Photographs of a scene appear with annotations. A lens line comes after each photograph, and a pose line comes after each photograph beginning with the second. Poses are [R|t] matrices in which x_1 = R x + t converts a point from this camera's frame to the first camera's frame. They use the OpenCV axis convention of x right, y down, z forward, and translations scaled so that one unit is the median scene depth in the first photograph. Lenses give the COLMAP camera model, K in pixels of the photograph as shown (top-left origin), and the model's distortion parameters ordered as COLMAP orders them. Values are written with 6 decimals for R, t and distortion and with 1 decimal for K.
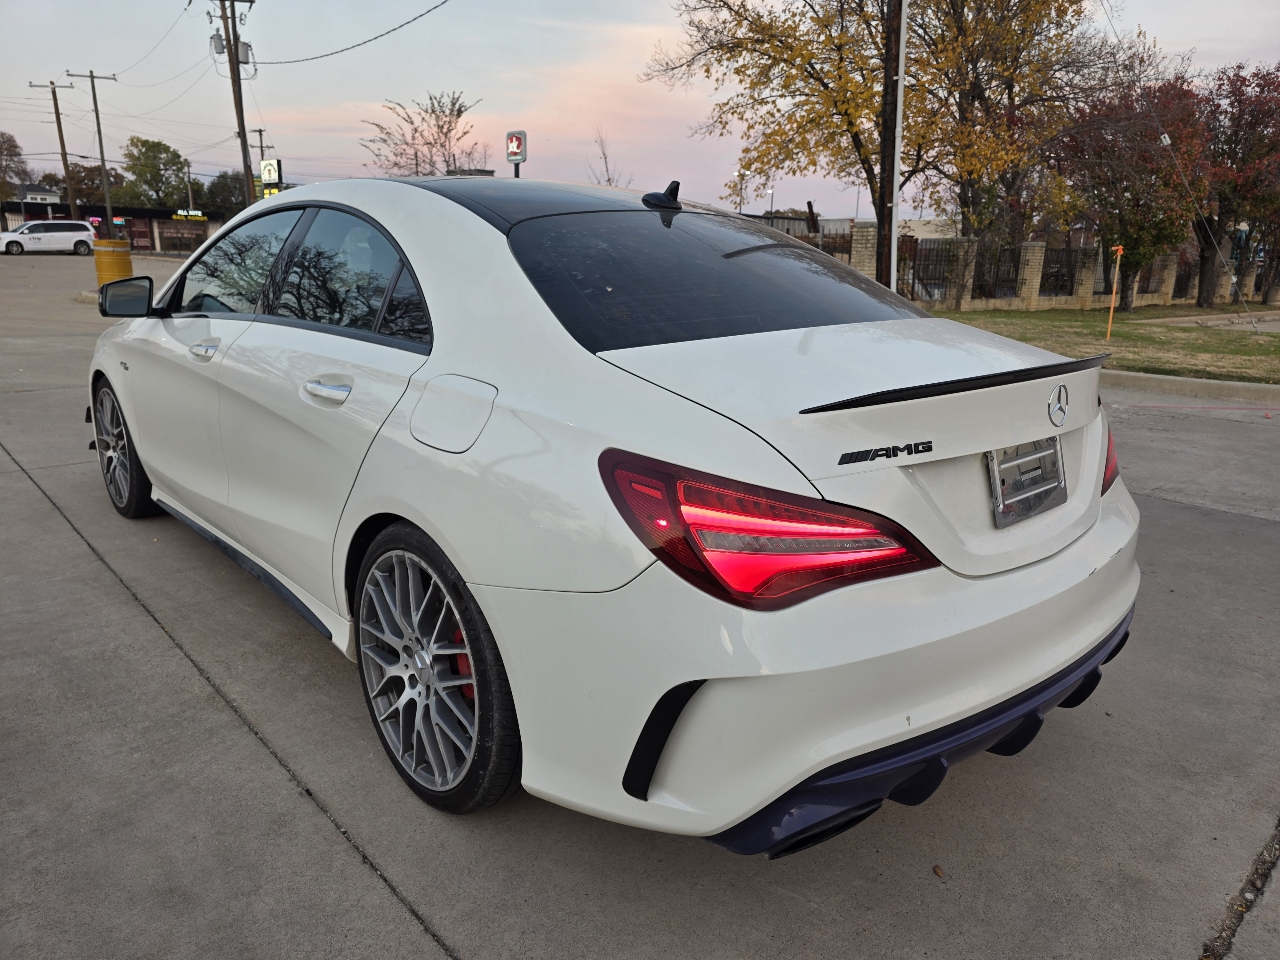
lens RADIAL K [[857.4, 0, 641.0], [0, 857.4, 482.8], [0, 0, 1]] dist [0.044422, -0.040356]
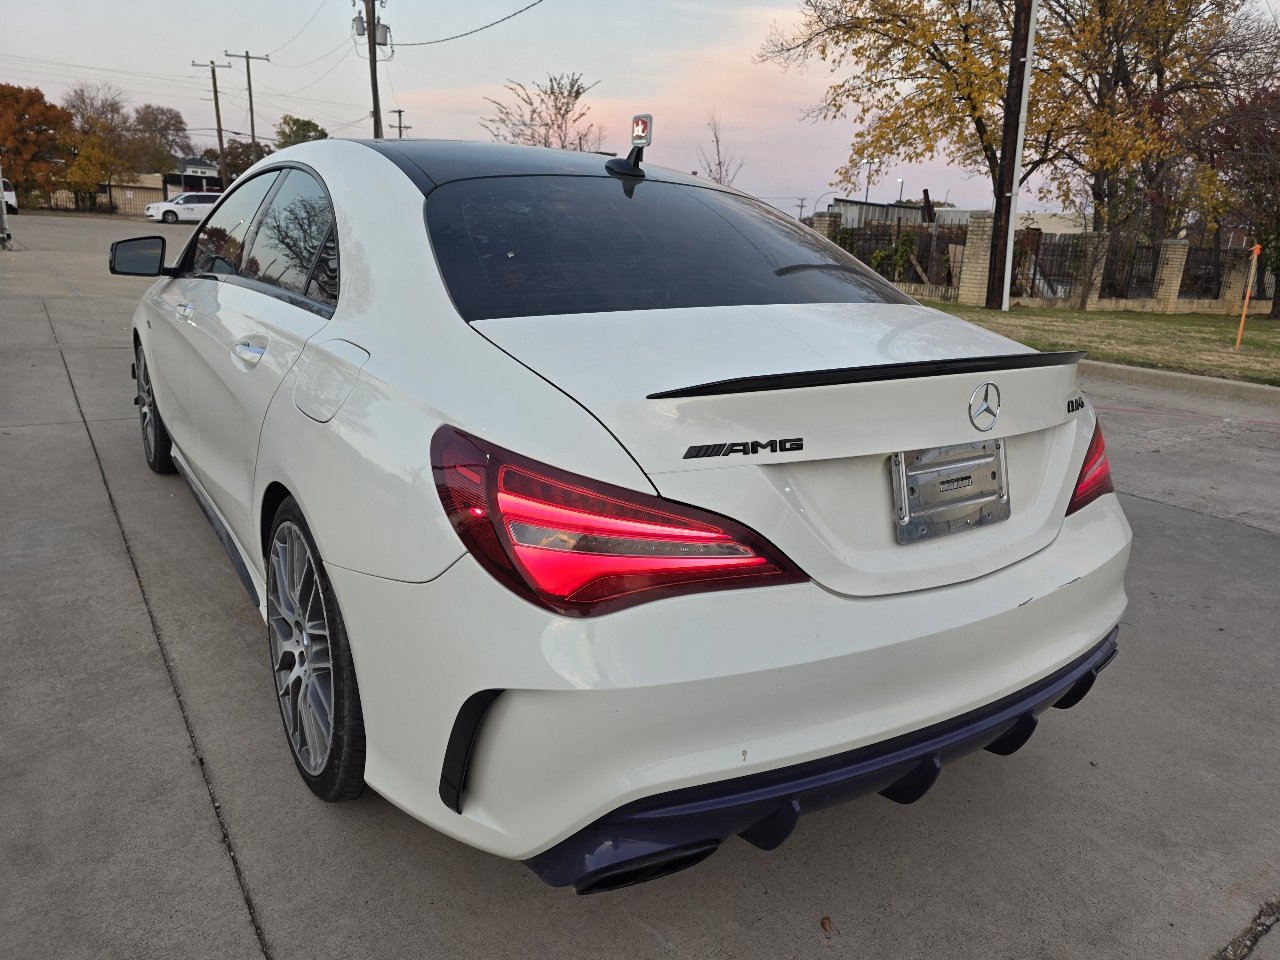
lens RADIAL K [[857.9, 0, 646.6], [0, 857.9, 477.2], [0, 0, 1]] dist [0.046291, -0.041854]
pose [[0.990837, 0.063820, -0.119036, 0.112163], [-0.062755, 0.997948, 0.012678, -0.003987], [0.119601, -0.005092, 0.992809, 0.045987]]
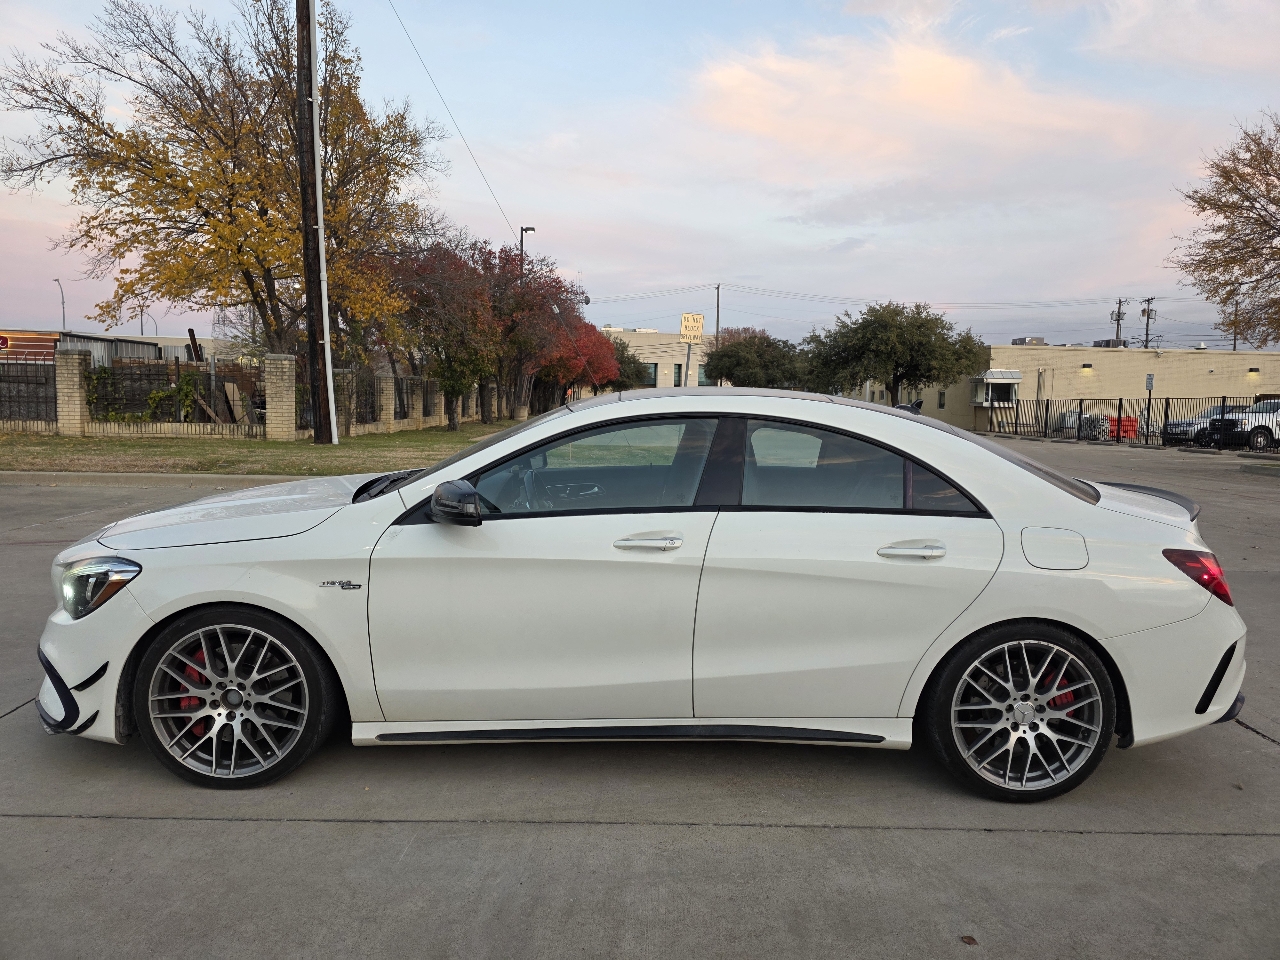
lens RADIAL K [[855.4, 0, 658.4], [0, 855.4, 482.5], [0, 0, 1]] dist [0.047478, -0.039189]
pose [[0.652373, -0.084015, 0.753227, -0.935213], [0.181659, 0.982200, -0.047782, -0.125314], [-0.735805, 0.168002, 0.656023, 0.195290]]
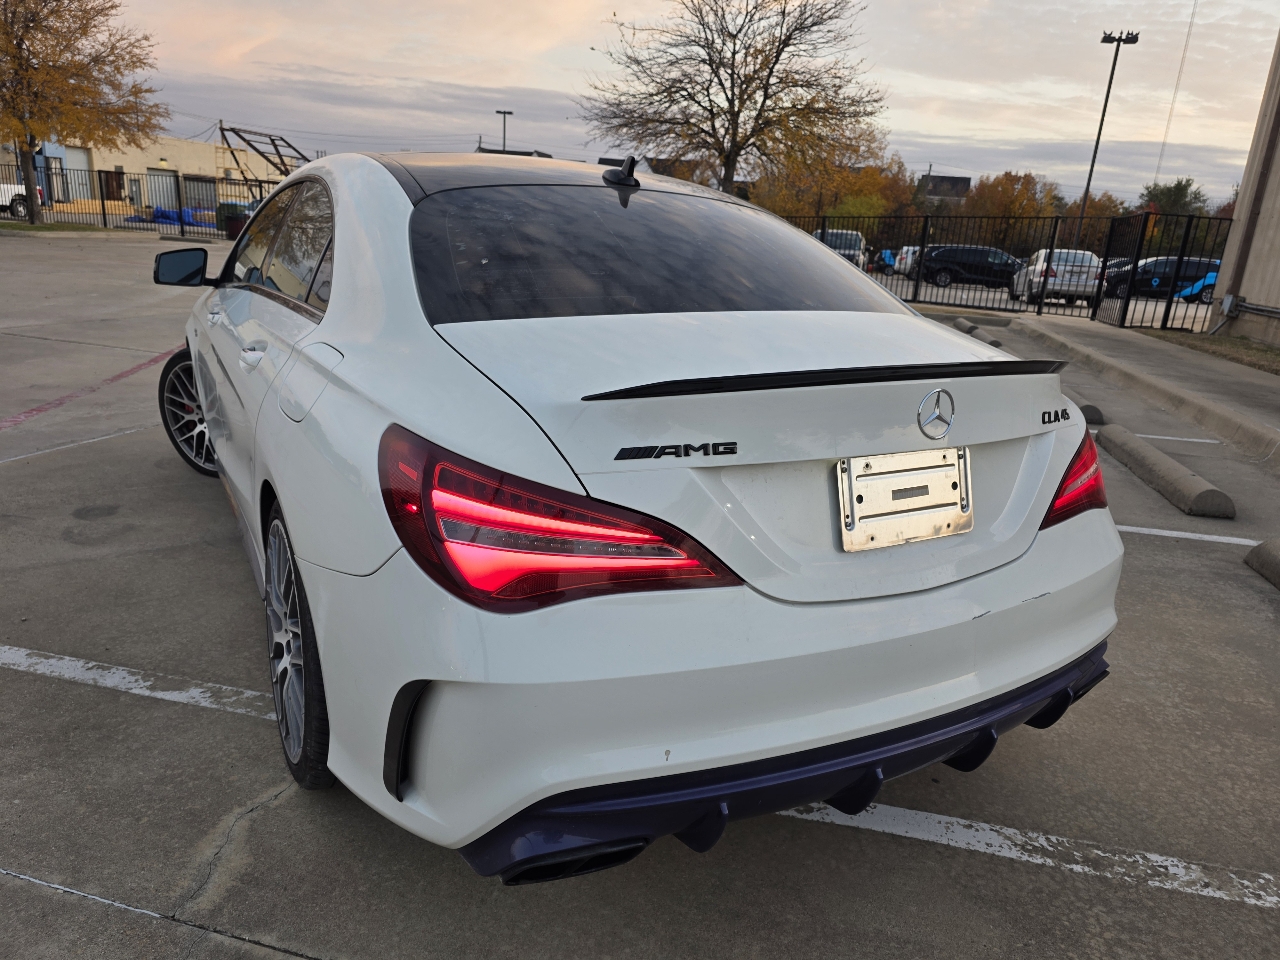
lens RADIAL K [[859.7, 0, 654.1], [0, 859.7, 488.1], [0, 0, 1]] dist [0.042964, -0.039060]
pose [[0.977541, 0.083135, -0.193654, 0.167596], [-0.082382, 0.996529, 0.011951, -0.002146], [0.193975, 0.004271, 0.980997, 0.049226]]
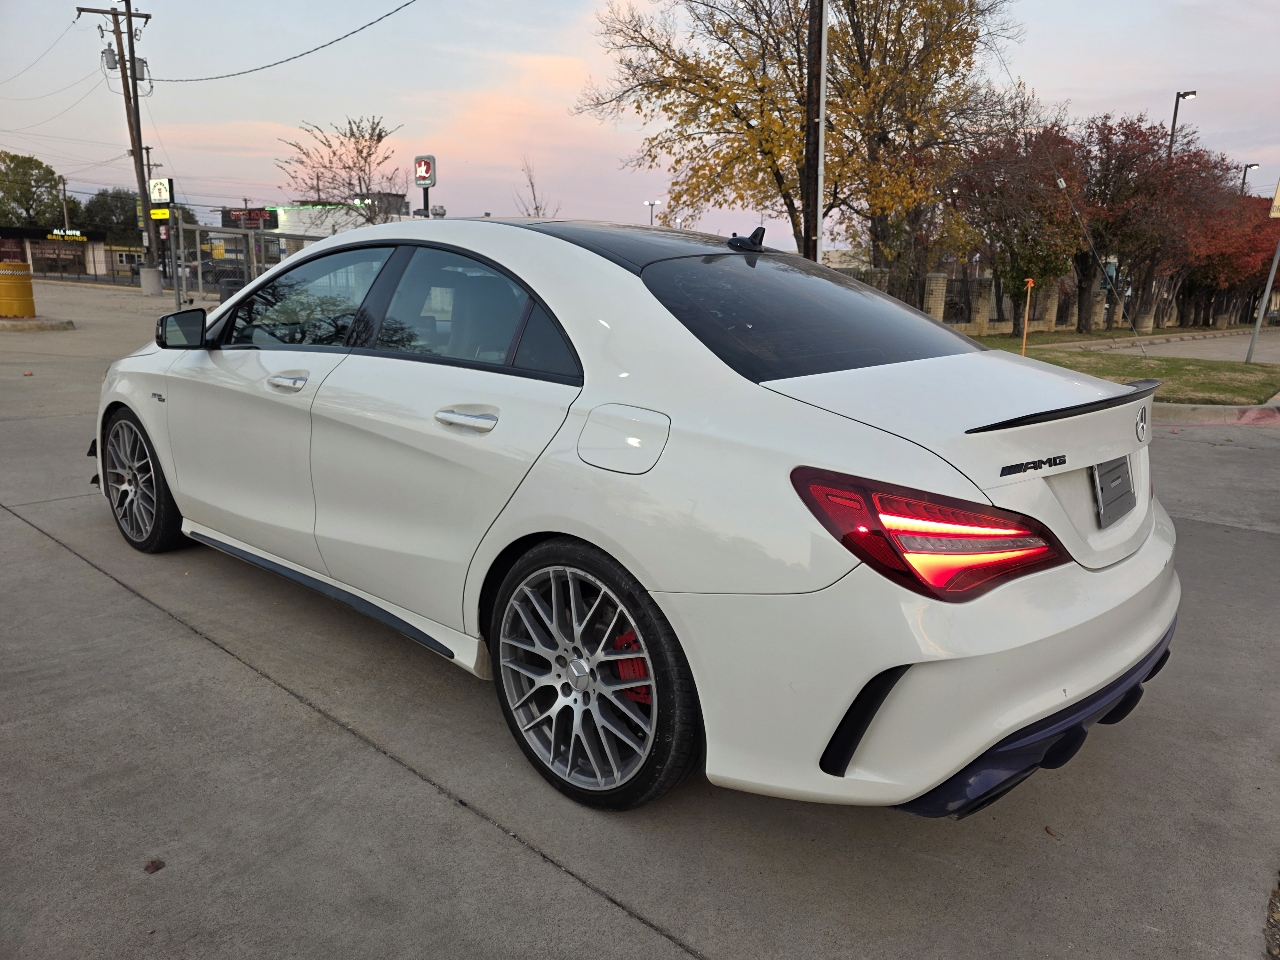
lens RADIAL K [[856.8, 0, 662.4], [0, 856.8, 473.4], [0, 0, 1]] dist [0.050450, -0.047319]
pose [[0.991680, -0.020570, 0.127072, -0.142561], [0.025446, 0.998996, -0.036871, 0.002590], [-0.126186, 0.039798, 0.991208, -0.042731]]
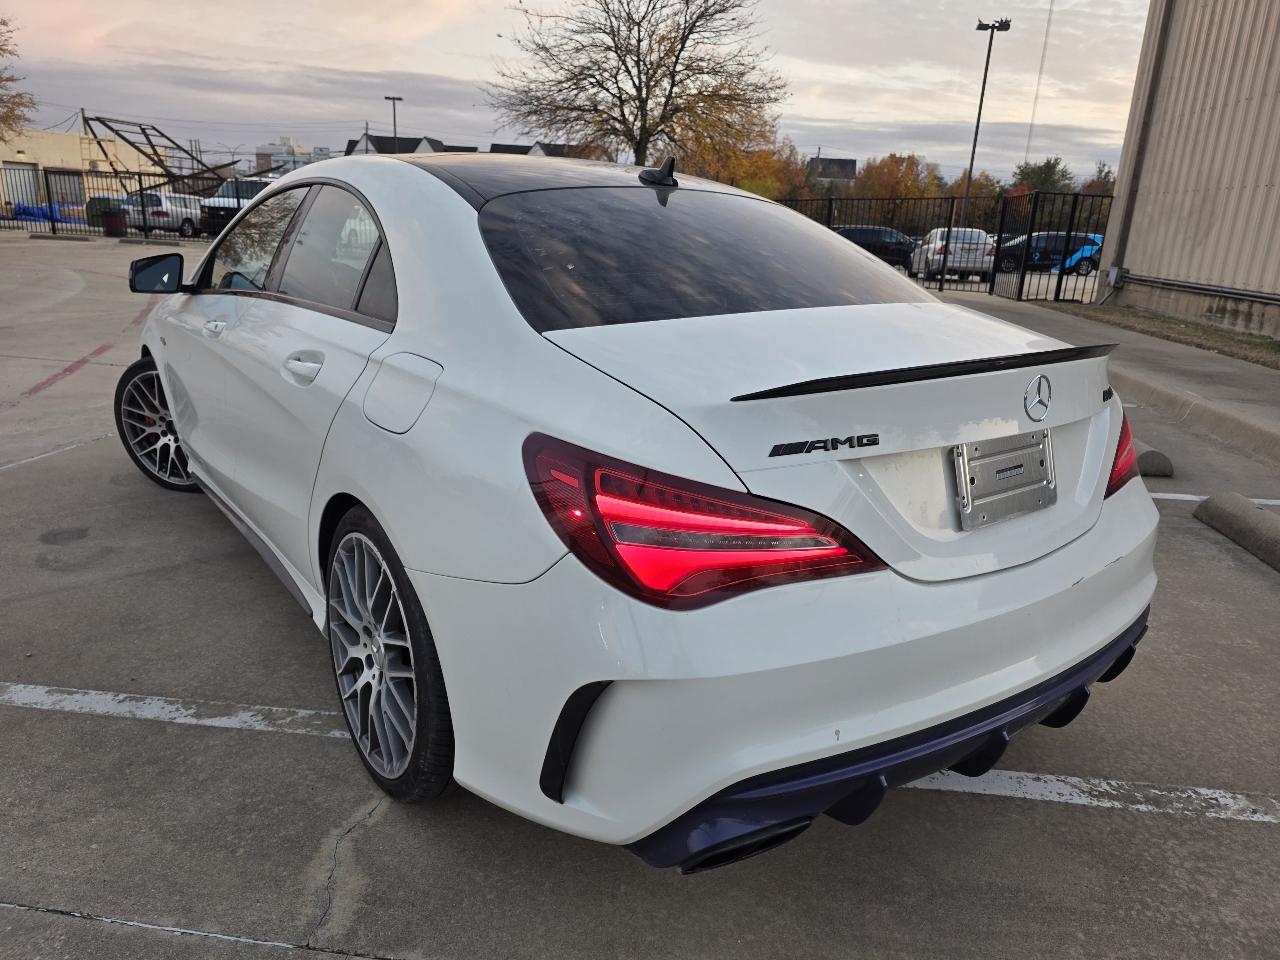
lens RADIAL K [[860.7, 0, 655.8], [0, 860.7, 472.5], [0, 0, 1]] dist [0.046904, -0.042421]
pose [[0.996088, 0.029445, -0.083322, 0.069651], [-0.029110, 0.999562, 0.005239, -0.001927], [0.083439, -0.002793, 0.996509, 0.021892]]
